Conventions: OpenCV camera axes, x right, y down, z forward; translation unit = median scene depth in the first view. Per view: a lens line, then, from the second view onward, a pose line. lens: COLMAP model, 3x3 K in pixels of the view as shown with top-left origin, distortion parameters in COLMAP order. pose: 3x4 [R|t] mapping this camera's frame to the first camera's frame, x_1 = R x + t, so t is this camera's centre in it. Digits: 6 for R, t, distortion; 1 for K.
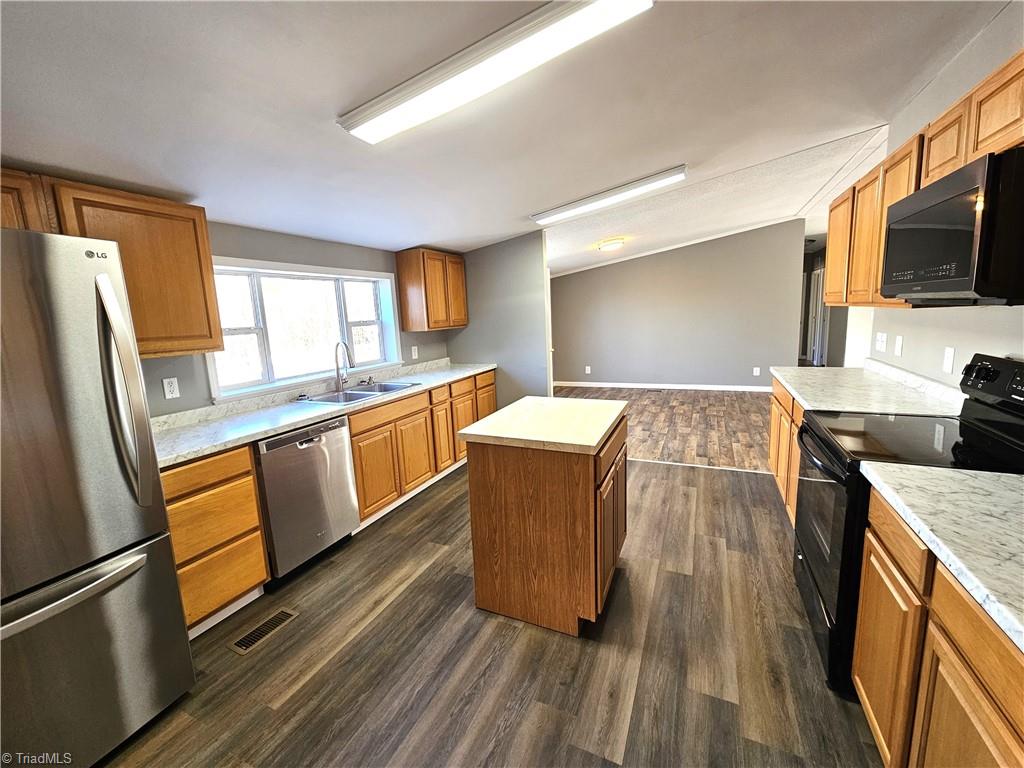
lens RADIAL K [[419.5, 0, 505.1], [0, 419.5, 379.1], [0, 0, 1]] dist [-0.001306, -0.000515]
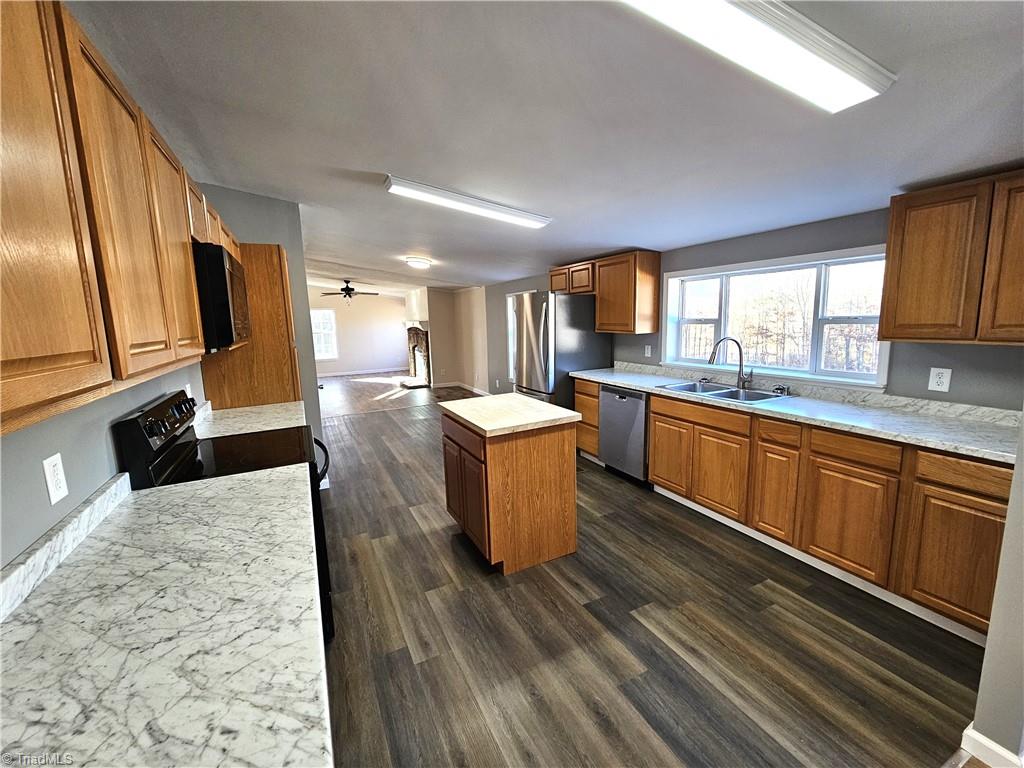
lens RADIAL K [[419.5, 0, 505.1], [0, 419.5, 379.1], [0, 0, 1]] dist [-0.001306, -0.000515]
pose [[-0.616878, 0.183885, -0.765276, 0.609315], [-0.059909, 0.958533, 0.278613, -0.202753], [0.784775, 0.217717, -0.580282, 0.979968]]
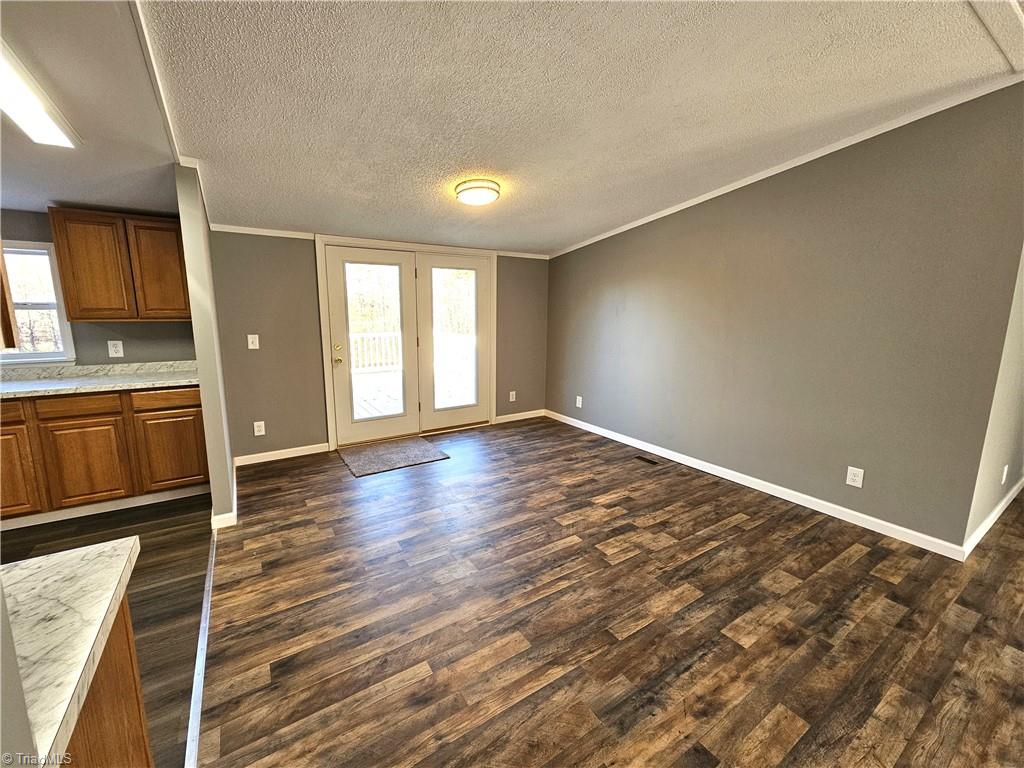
lens RADIAL K [[419.5, 0, 505.1], [0, 419.5, 379.1], [0, 0, 1]] dist [-0.001306, -0.000515]
pose [[0.850748, 0.146267, -0.504811, 0.878655], [-0.133614, 0.989128, 0.061419, -0.169000], [0.508307, 0.015197, 0.861042, 0.789830]]
